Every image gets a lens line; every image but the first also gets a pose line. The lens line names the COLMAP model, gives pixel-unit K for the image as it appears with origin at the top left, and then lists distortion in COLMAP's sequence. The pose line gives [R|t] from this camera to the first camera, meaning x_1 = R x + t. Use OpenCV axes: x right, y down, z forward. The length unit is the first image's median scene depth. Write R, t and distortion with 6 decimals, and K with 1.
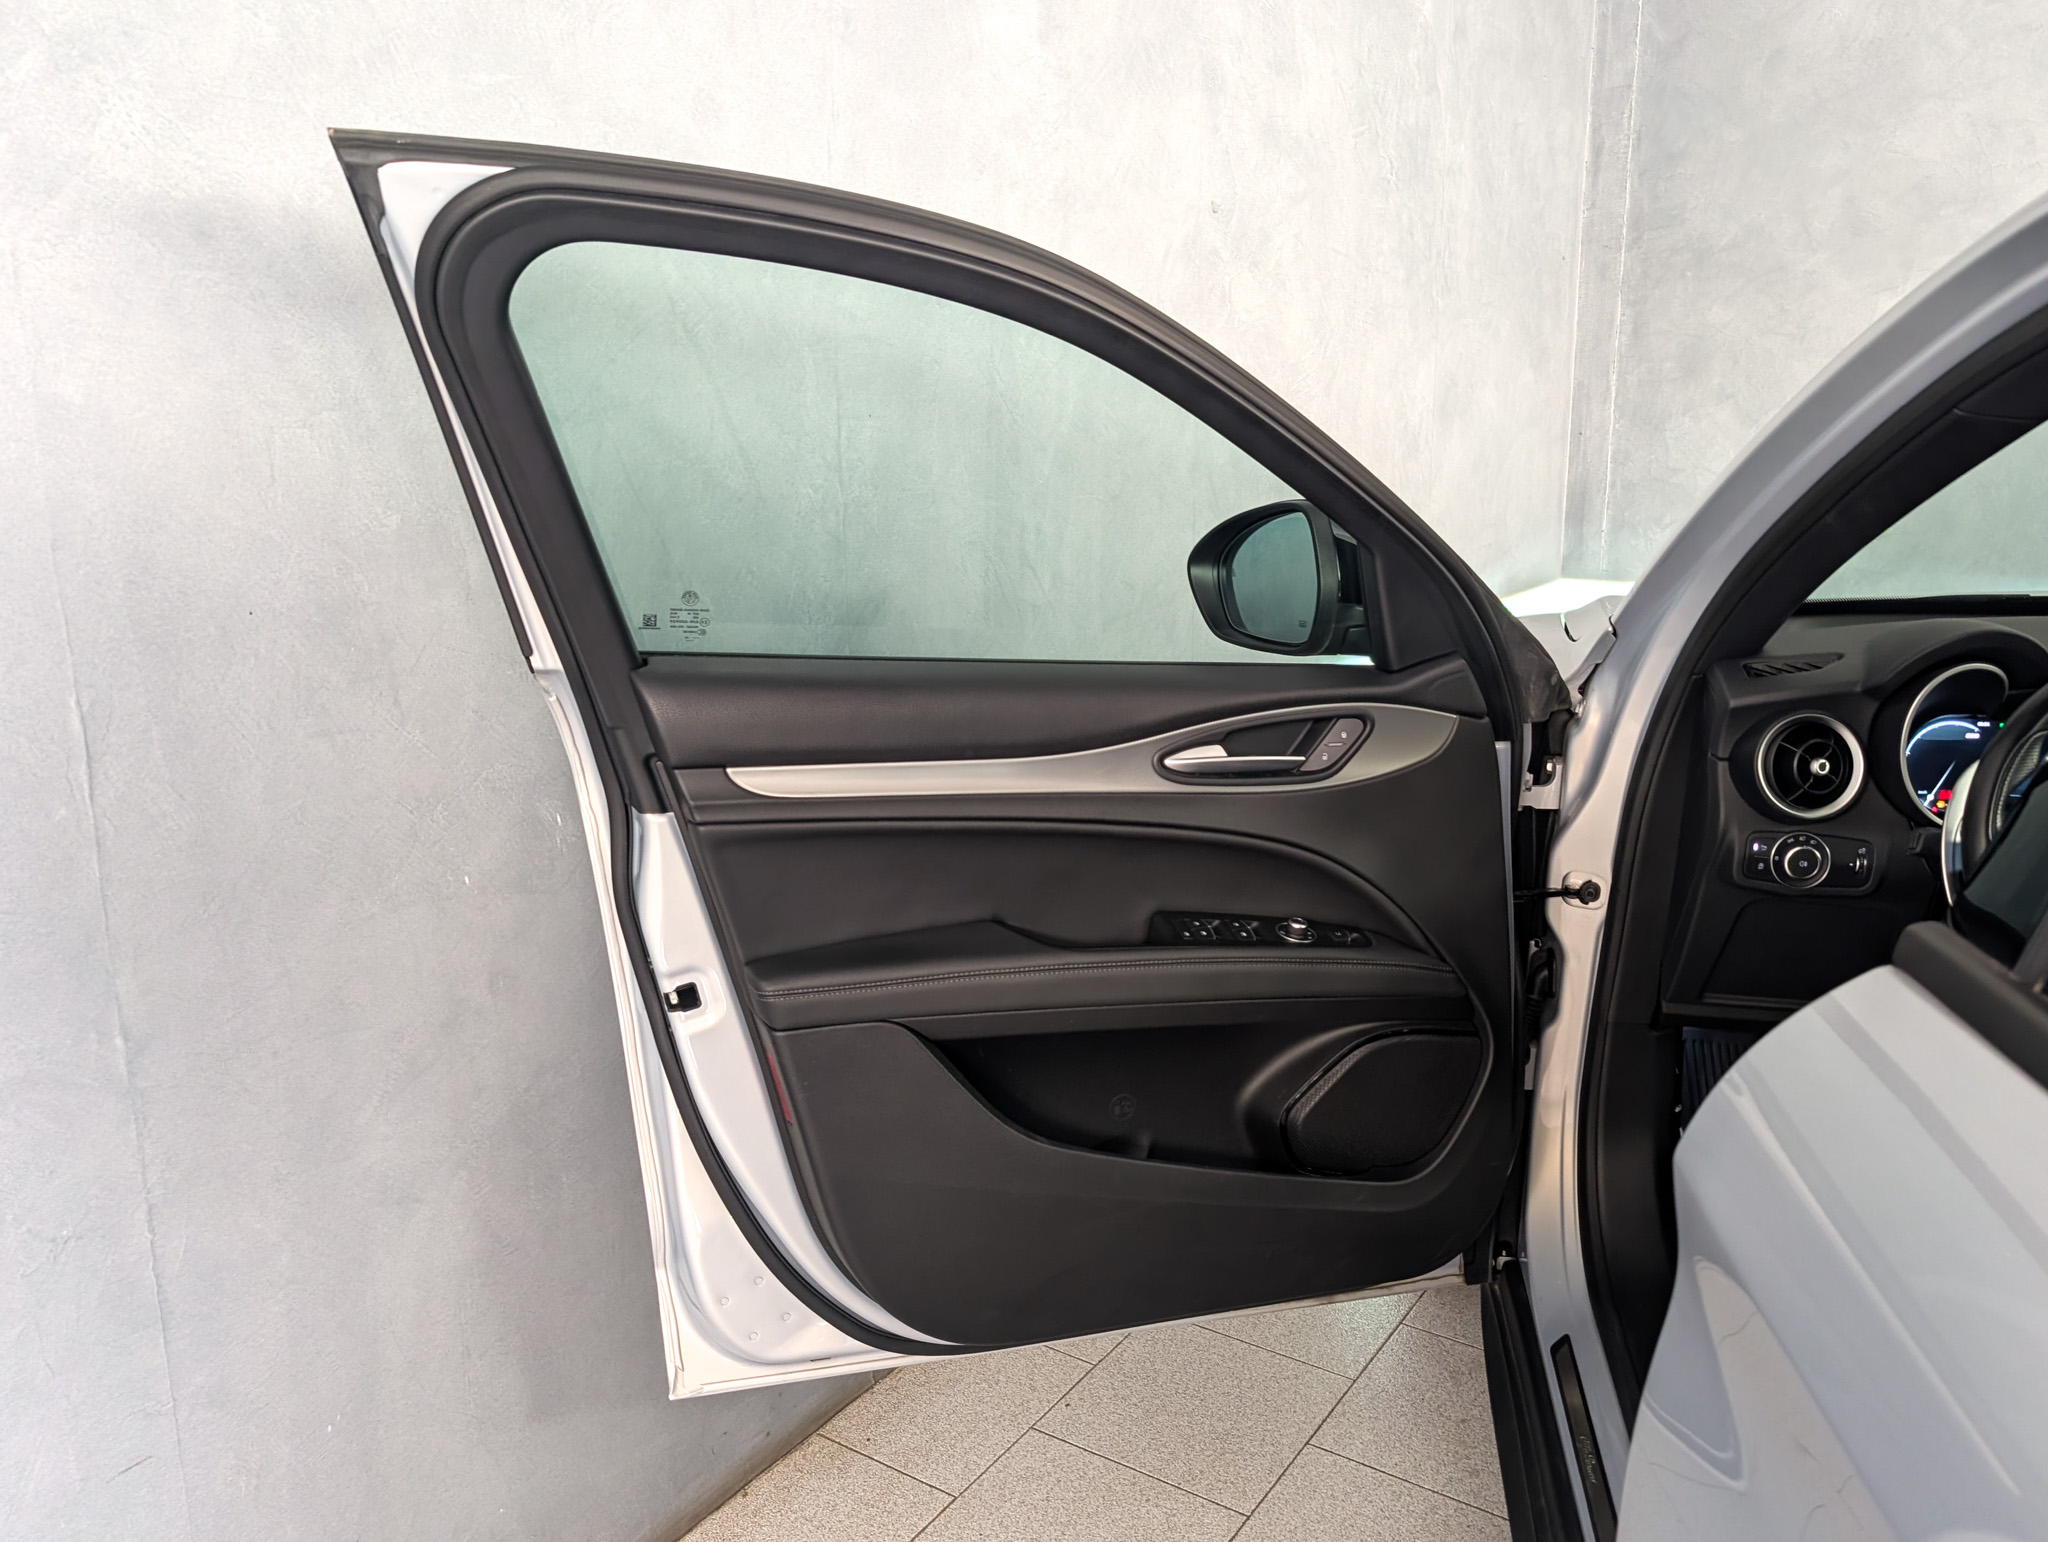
lens RADIAL K [[1633.2, 0, 1035.8], [0, 1633.2, 741.0], [0, 0, 1]] dist [-0.016561, 0.011225]
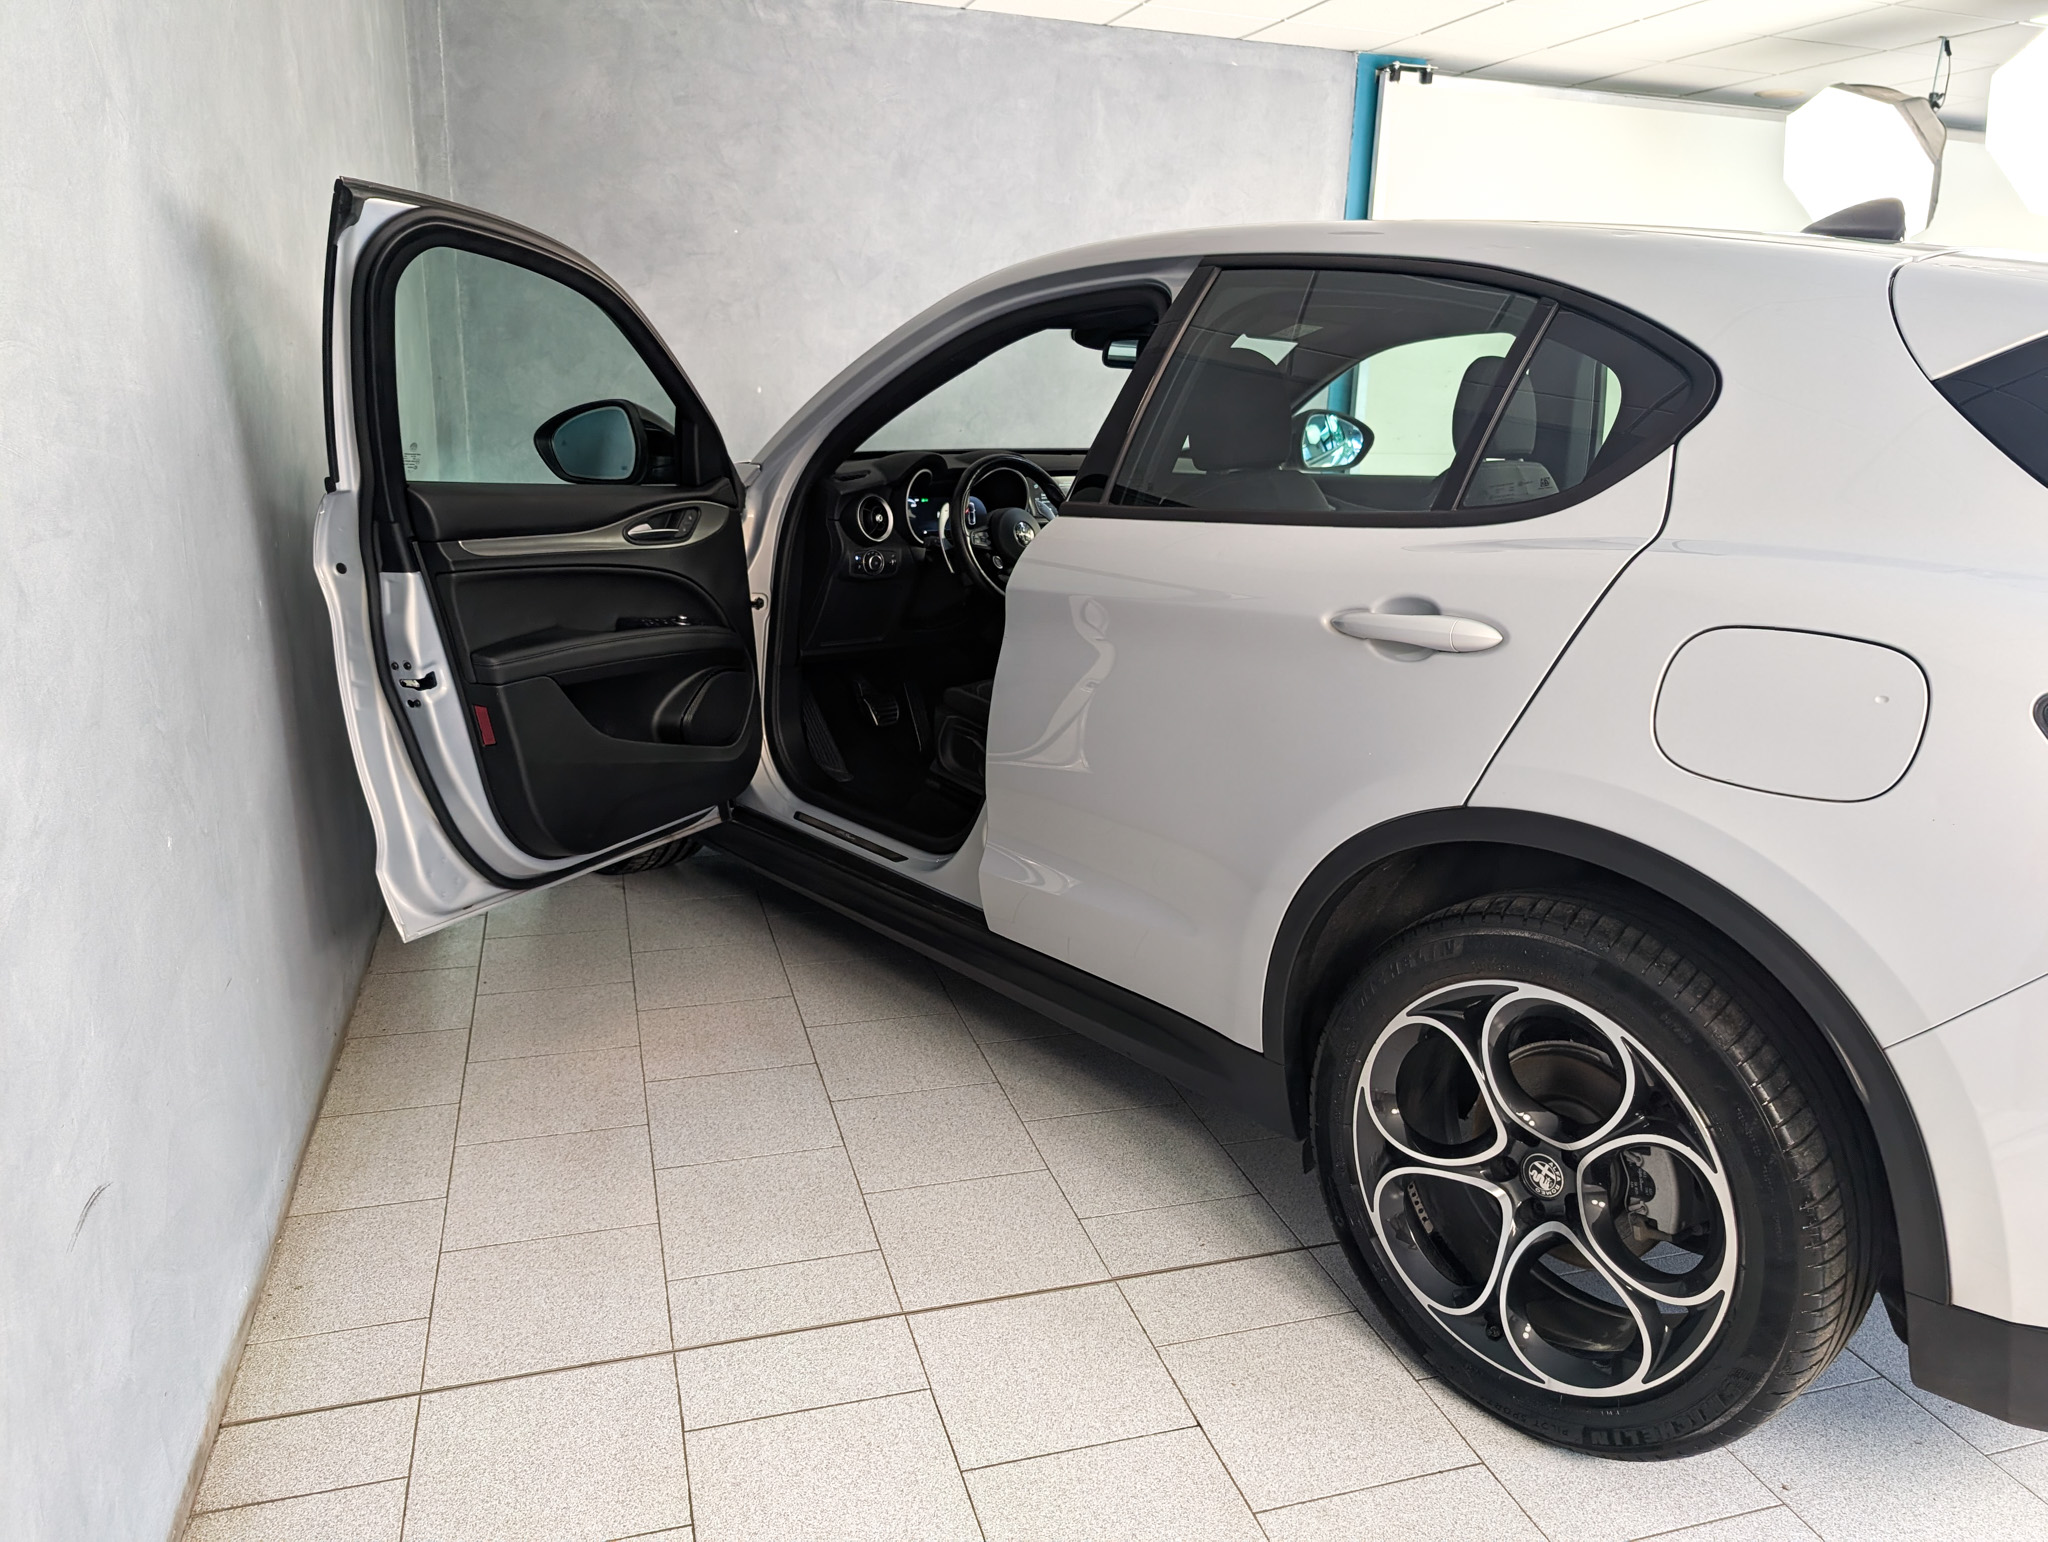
lens RADIAL K [[1554.5, 0, 1001.3], [0, 1554.5, 781.2], [0, 0, 1]] dist [0.028866, -0.005482]
pose [[0.653617, -0.168949, 0.737727, -1.025924], [0.127560, 0.985412, 0.112655, 0.147200], [-0.745998, 0.020471, 0.665633, -0.548395]]
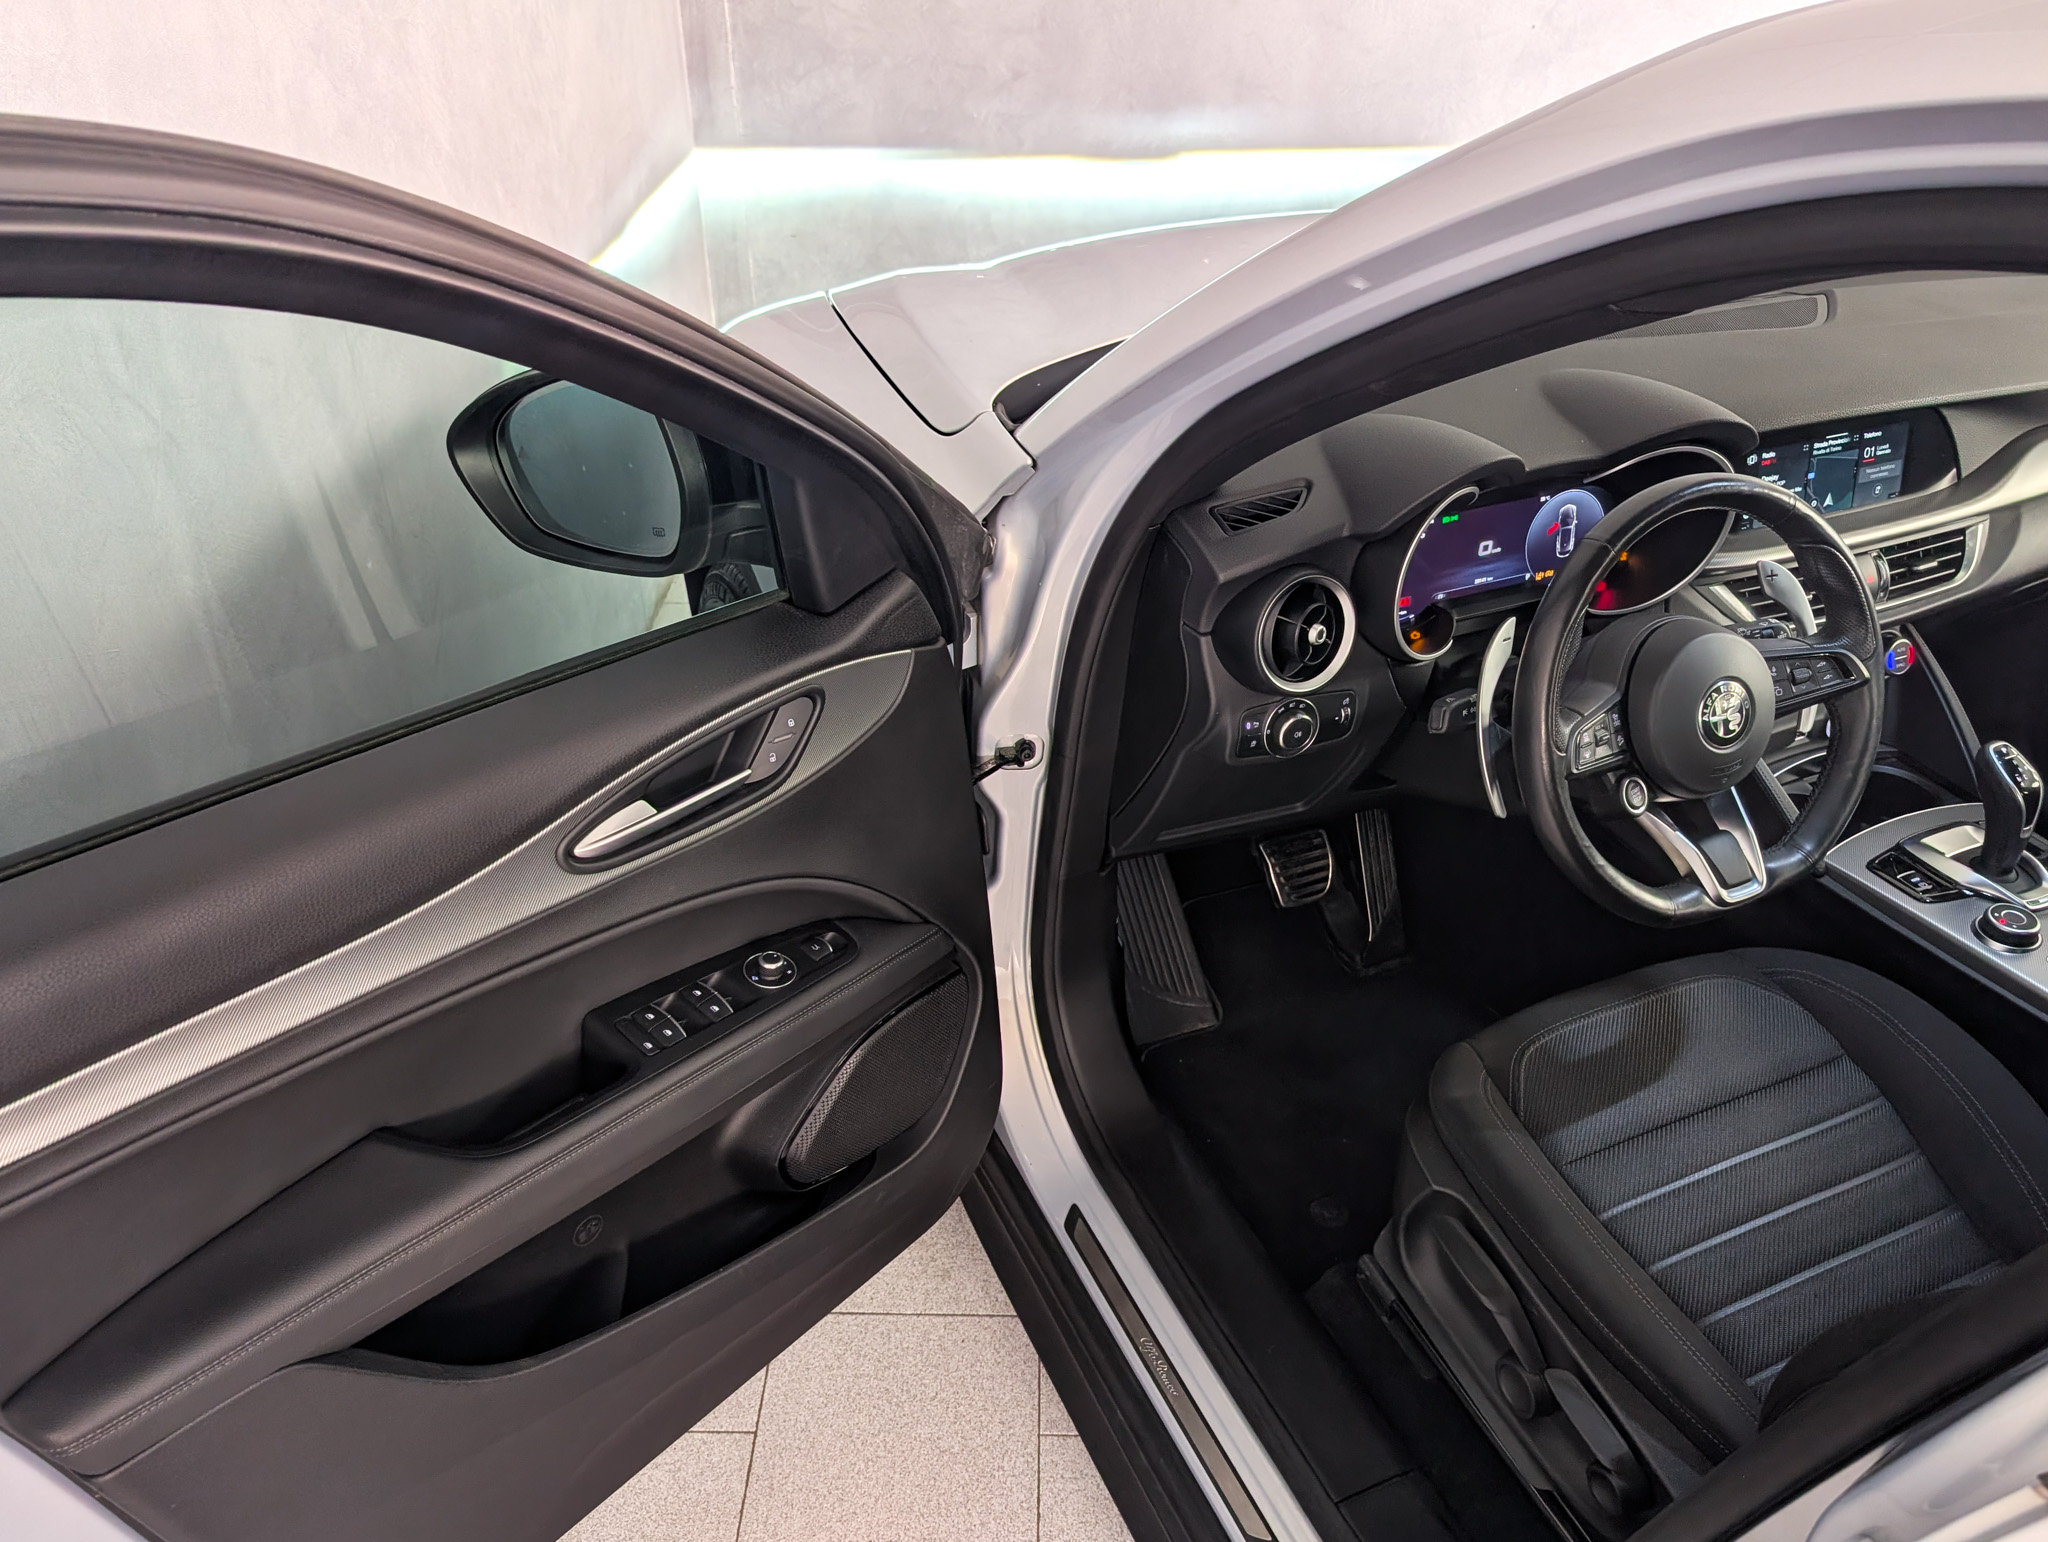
lens RADIAL K [[1554.5, 0, 1001.3], [0, 1554.5, 781.2], [0, 0, 1]] dist [0.028866, -0.005482]
pose [[0.845554, -0.289632, 0.448499, -0.052448], [0.116646, 0.919984, 0.374196, -0.228834], [-0.520991, -0.264088, 0.811681, 0.371548]]
